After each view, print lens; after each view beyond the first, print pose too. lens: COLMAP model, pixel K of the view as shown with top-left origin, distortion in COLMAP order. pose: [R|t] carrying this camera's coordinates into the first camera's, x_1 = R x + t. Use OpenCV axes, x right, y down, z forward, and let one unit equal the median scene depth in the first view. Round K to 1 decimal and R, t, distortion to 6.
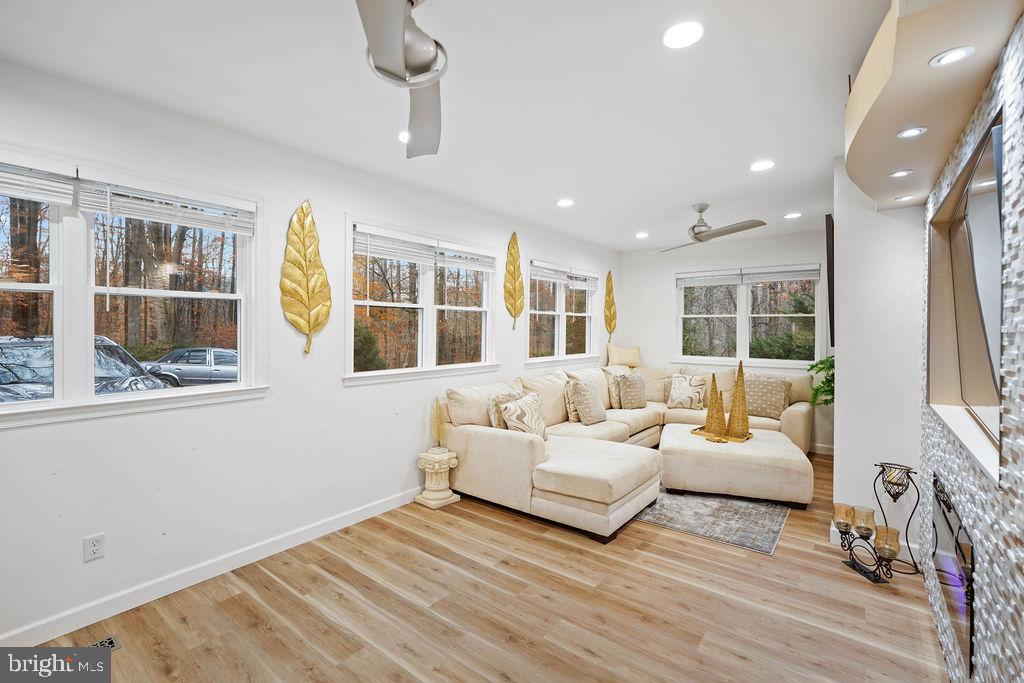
lens RADIAL K [[452.2, 0, 511.8], [0, 452.2, 338.9], [0, 0, 1]] dist [-0.018692, 0.009432]
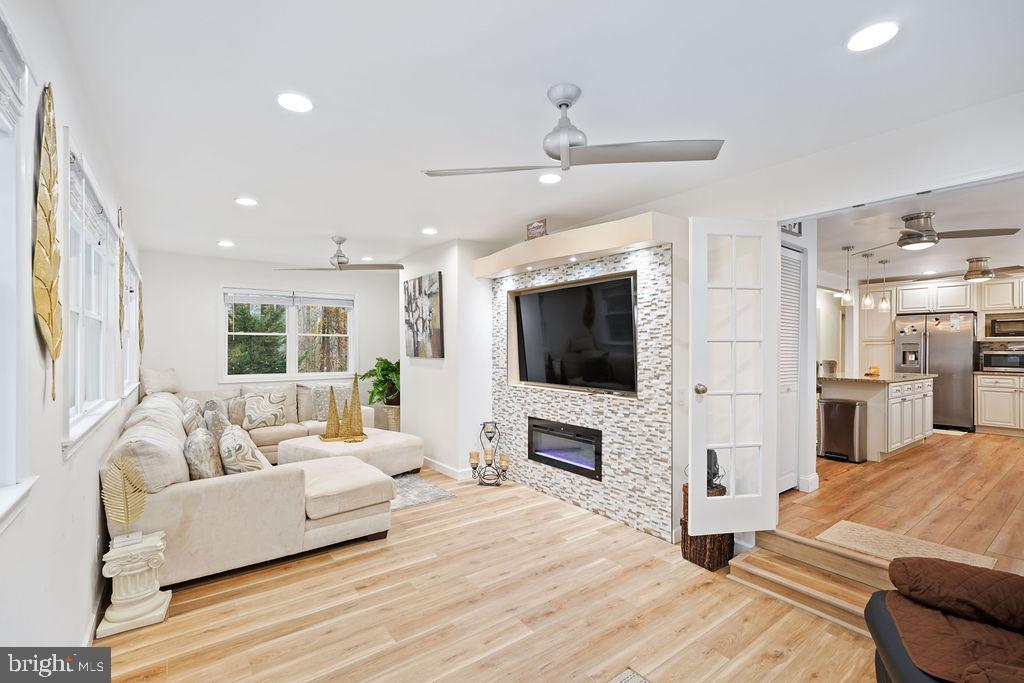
lens RADIAL K [[450.9, 0, 512.3], [0, 450.9, 349.8], [0, 0, 1]] dist [-0.018211, 0.008901]
pose [[0.263110, -0.007252, 0.964739, -0.823698], [0.022500, 0.999746, 0.001379, -0.008521], [-0.964503, 0.021344, 0.263206, 0.407017]]
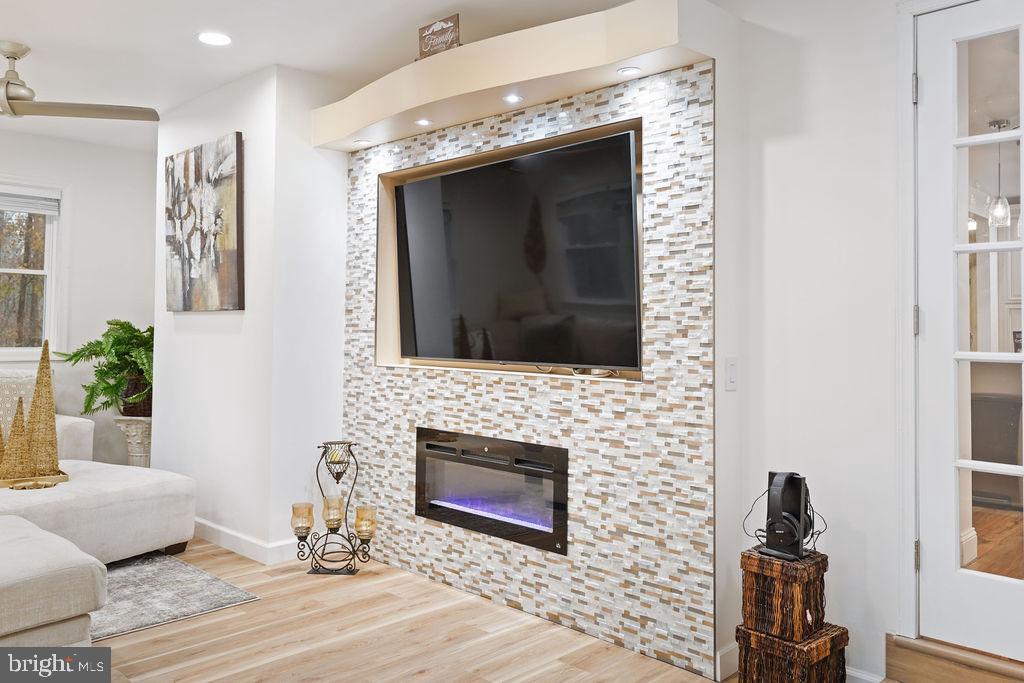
lens RADIAL K [[794.6, 0, 510.9], [0, 794.6, 303.9], [0, 0, 1]] dist [0.004349, 0.001535]
pose [[0.119841, 0.033621, 0.992224, -0.621197], [0.012241, 0.999300, -0.035340, 0.069162], [-0.992718, 0.016381, 0.119345, 0.449142]]
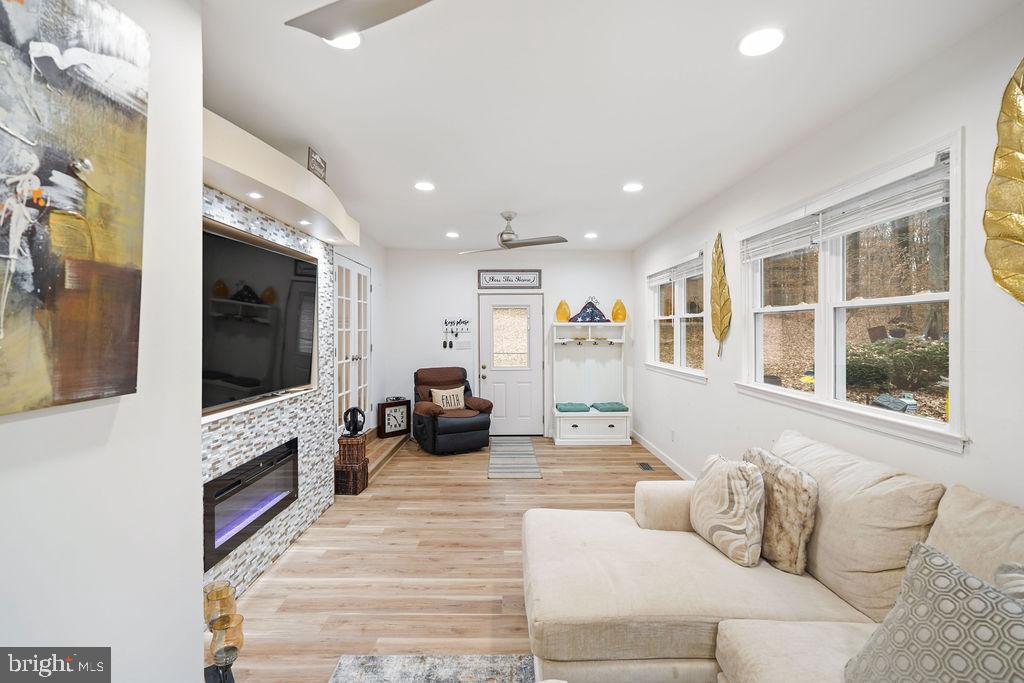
lens RADIAL K [[458.7, 0, 508.5], [0, 458.7, 326.7], [0, 0, 1]] dist [-0.017193, 0.008526]
pose [[-0.787708, -0.007440, -0.616004, 0.814635], [-0.017558, 0.999792, 0.010376, -0.054412], [0.615799, 0.018990, -0.787675, 1.711361]]
